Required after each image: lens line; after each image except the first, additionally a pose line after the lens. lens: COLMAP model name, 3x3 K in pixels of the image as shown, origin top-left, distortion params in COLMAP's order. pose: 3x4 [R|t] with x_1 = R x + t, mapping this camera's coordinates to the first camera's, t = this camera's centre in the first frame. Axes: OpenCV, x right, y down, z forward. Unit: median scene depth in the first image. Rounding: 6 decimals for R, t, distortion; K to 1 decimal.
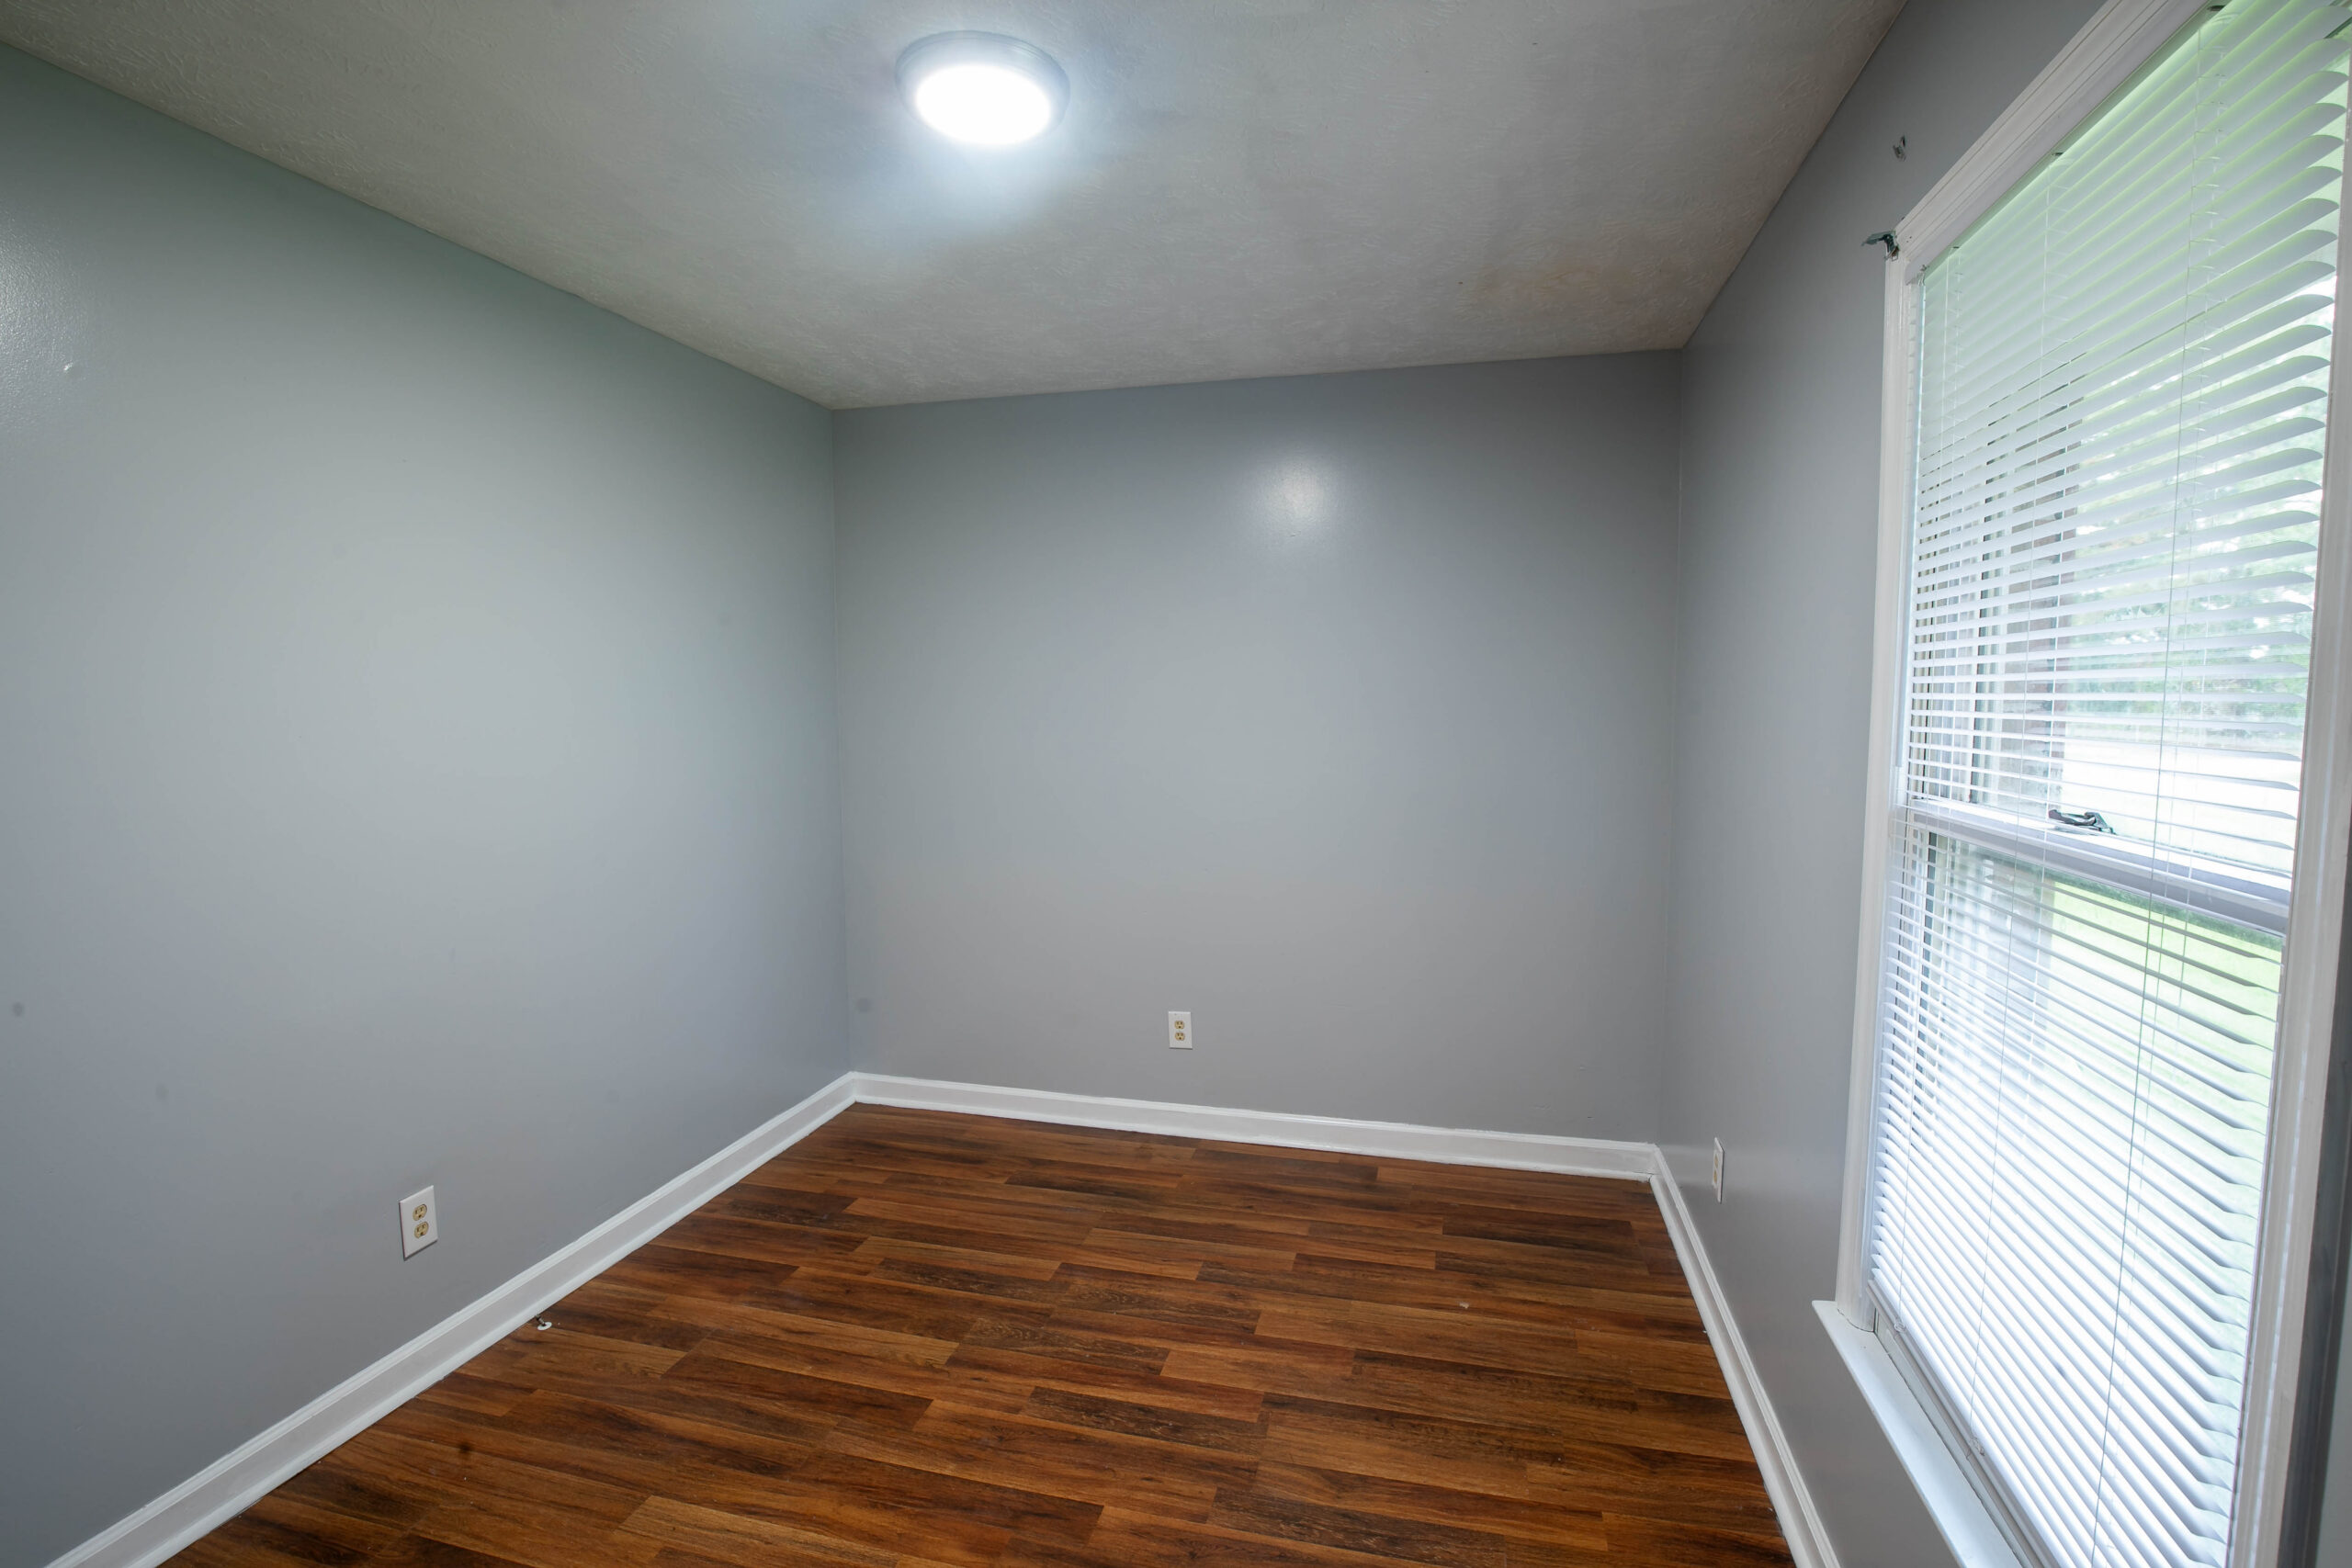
lens RADIAL K [[1078.3, 0, 1185.6], [0, 1078.3, 764.1], [0, 0, 1]] dist [-0.036091, 0.007420]
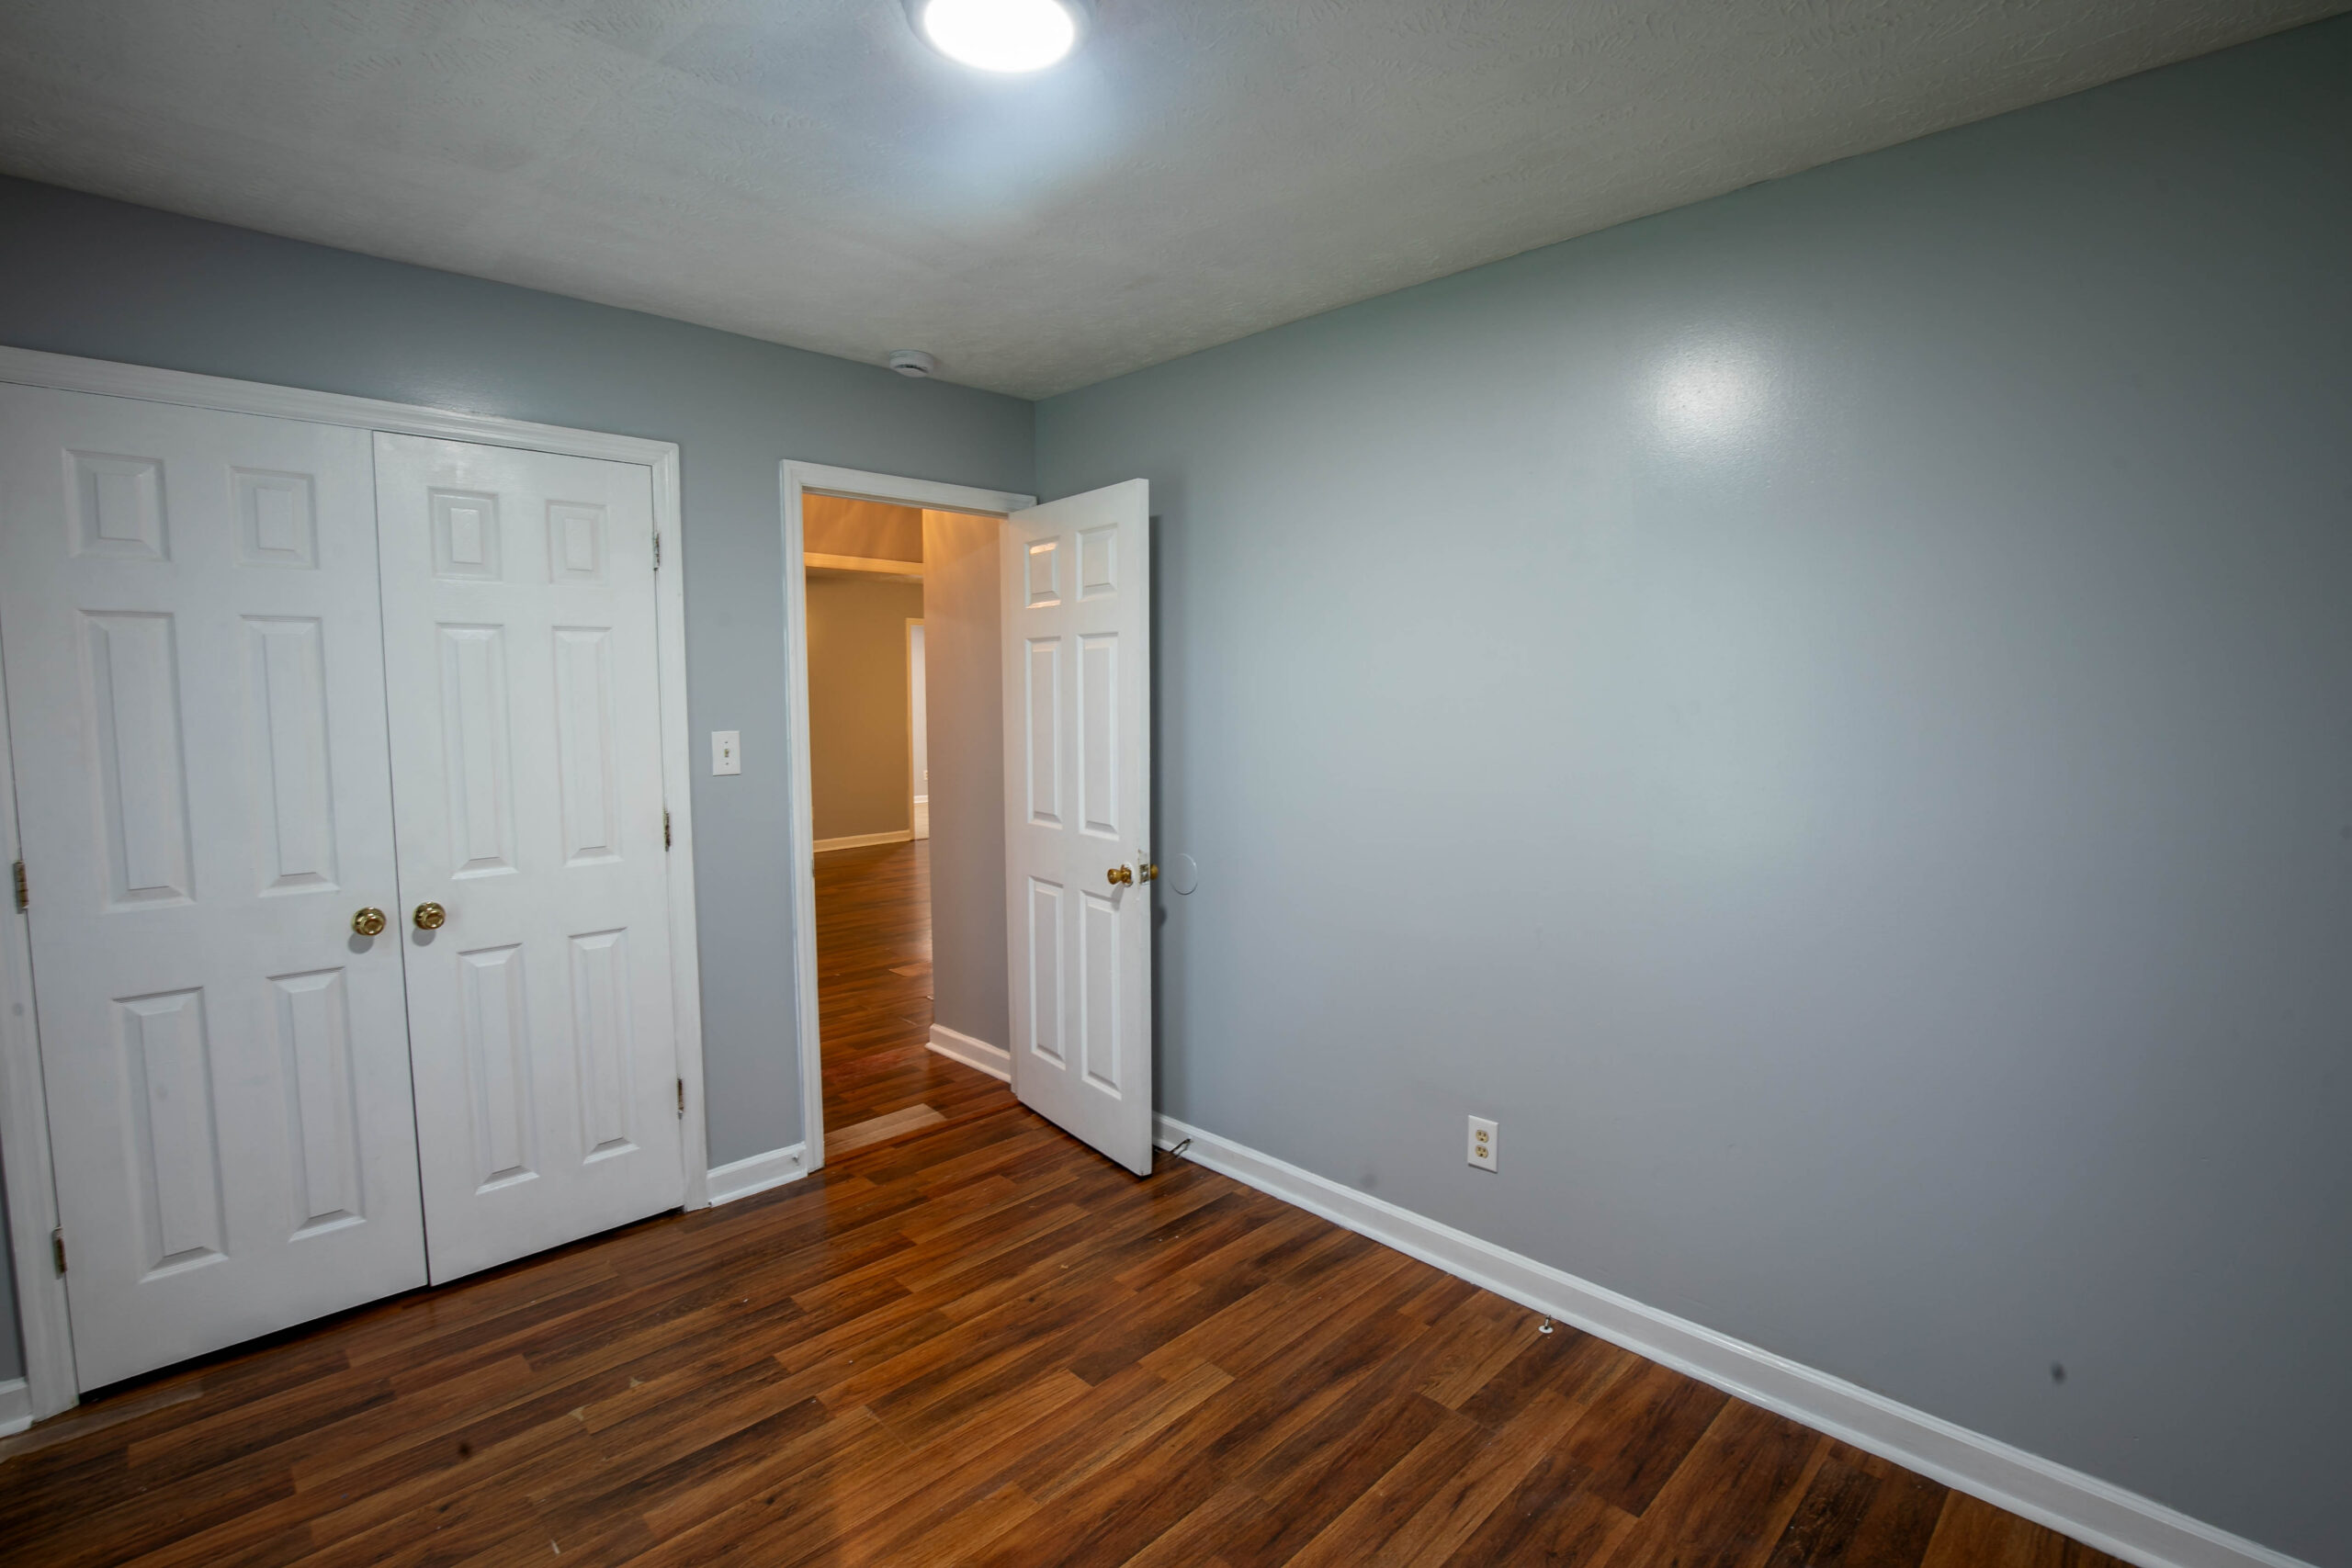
lens RADIAL K [[1078.3, 0, 1169.5], [0, 1078.3, 782.7], [0, 0, 1]] dist [-0.036091, 0.007420]
pose [[-0.513022, 0.085066, -0.854150, 0.364005], [-0.051869, 0.990187, 0.129768, -0.077458], [0.856807, 0.110878, -0.503575, 1.118686]]
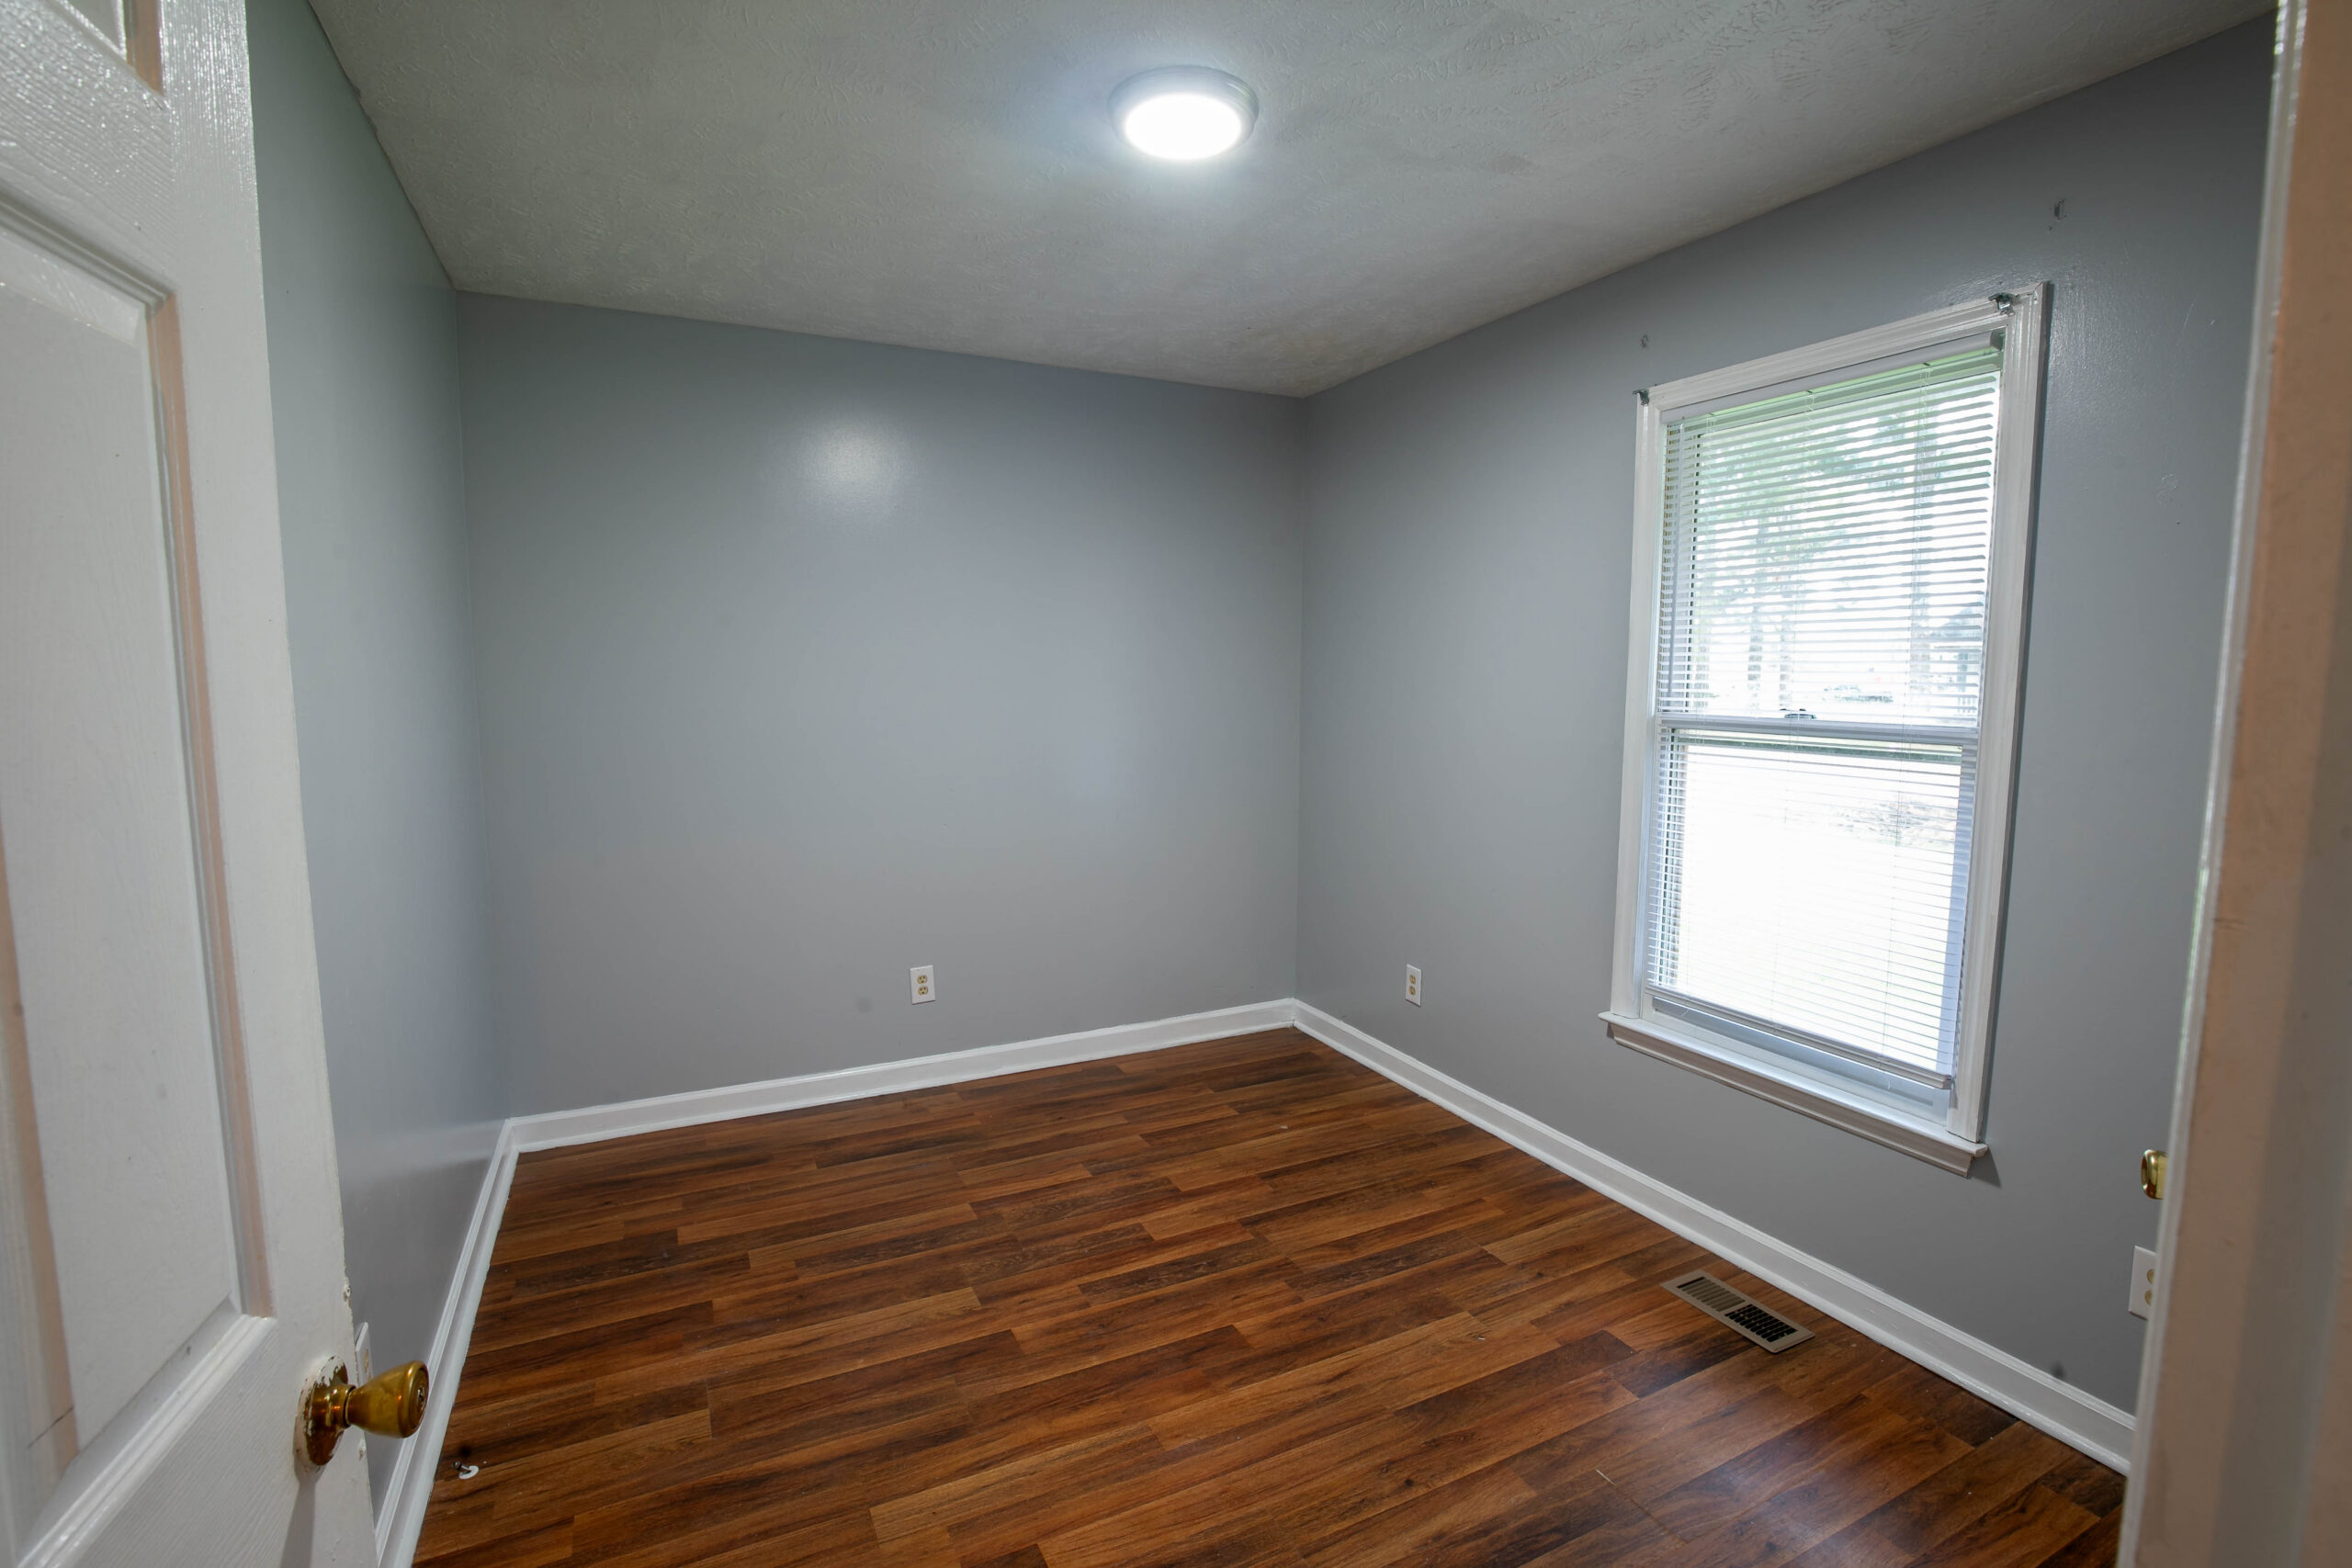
lens RADIAL K [[1078.3, 0, 1173.3], [0, 1078.3, 773.1], [0, 0, 1]] dist [-0.036091, 0.007420]
pose [[0.758884, -0.056231, 0.648793, -0.670038], [0.037469, 0.998385, 0.042704, 0.015467], [-0.650147, -0.008098, 0.759766, 0.097205]]
